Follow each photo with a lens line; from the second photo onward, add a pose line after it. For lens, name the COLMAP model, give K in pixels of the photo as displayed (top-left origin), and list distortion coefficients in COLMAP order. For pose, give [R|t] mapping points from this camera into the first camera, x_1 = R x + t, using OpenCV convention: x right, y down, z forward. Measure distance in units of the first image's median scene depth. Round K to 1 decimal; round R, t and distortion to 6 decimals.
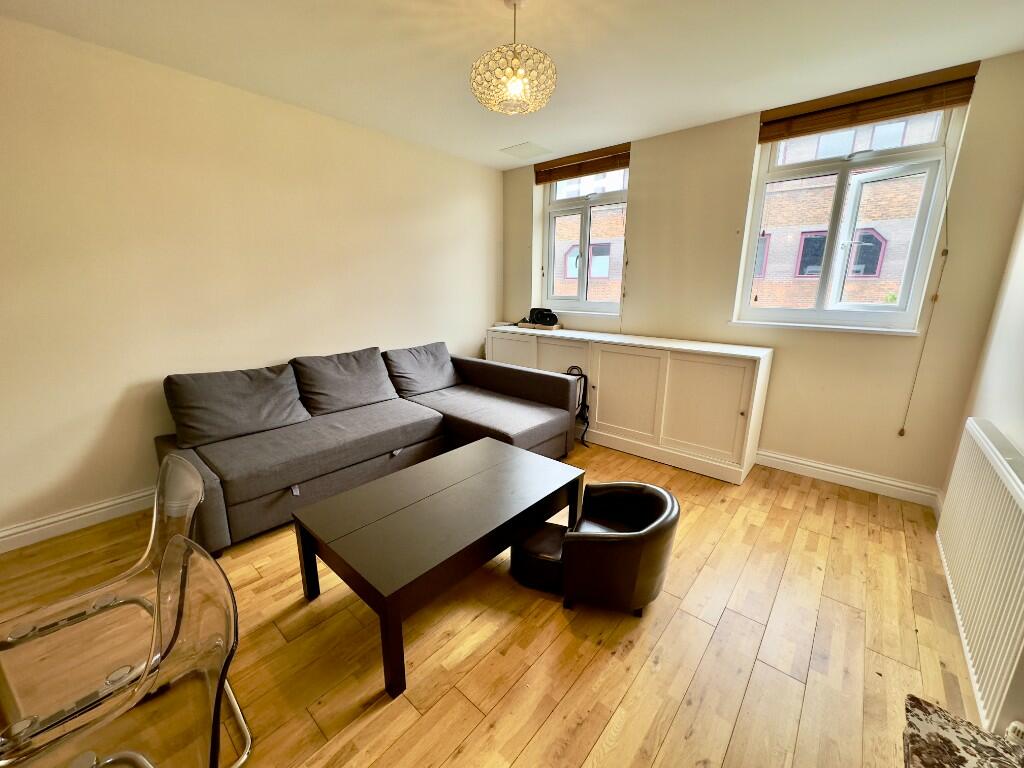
lens RADIAL K [[406.8, 0, 512.0], [0, 406.8, 384.0], [0, 0, 1]] dist [-0.003113, 0.000414]
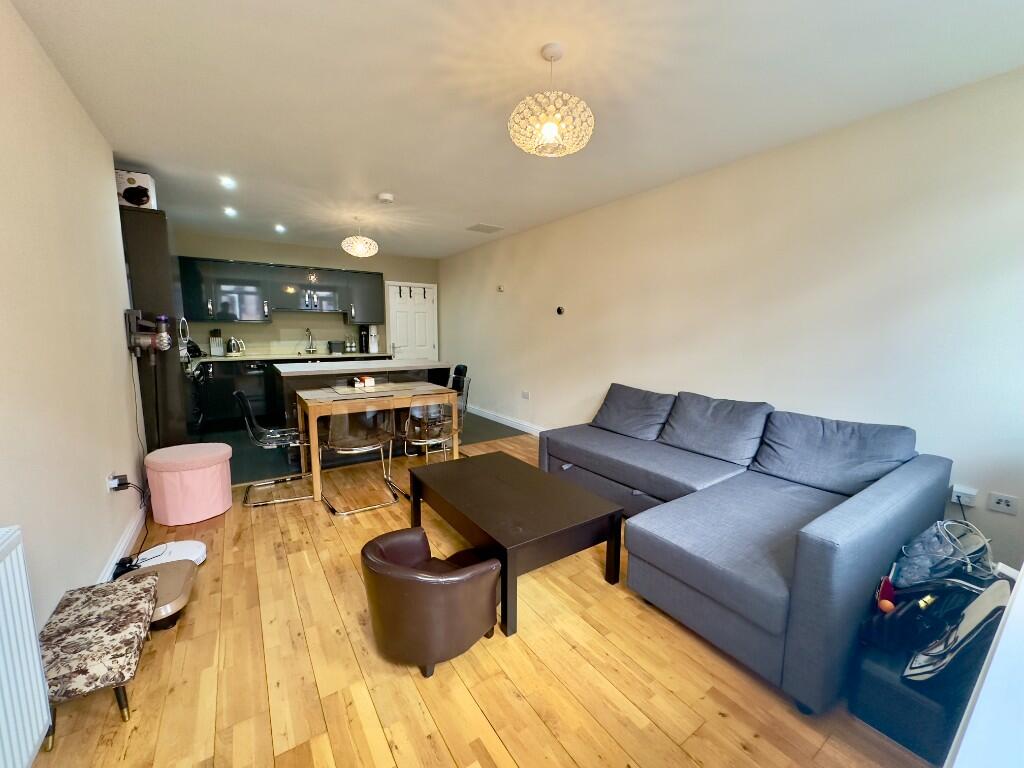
lens RADIAL K [[406.8, 0, 512.0], [0, 406.8, 384.0], [0, 0, 1]] dist [-0.003113, 0.000414]
pose [[-0.259564, 0.119548, -0.958298, 0.676066], [-0.235750, 0.954443, 0.182923, -0.183200], [0.936509, 0.273399, -0.219556, 0.816604]]
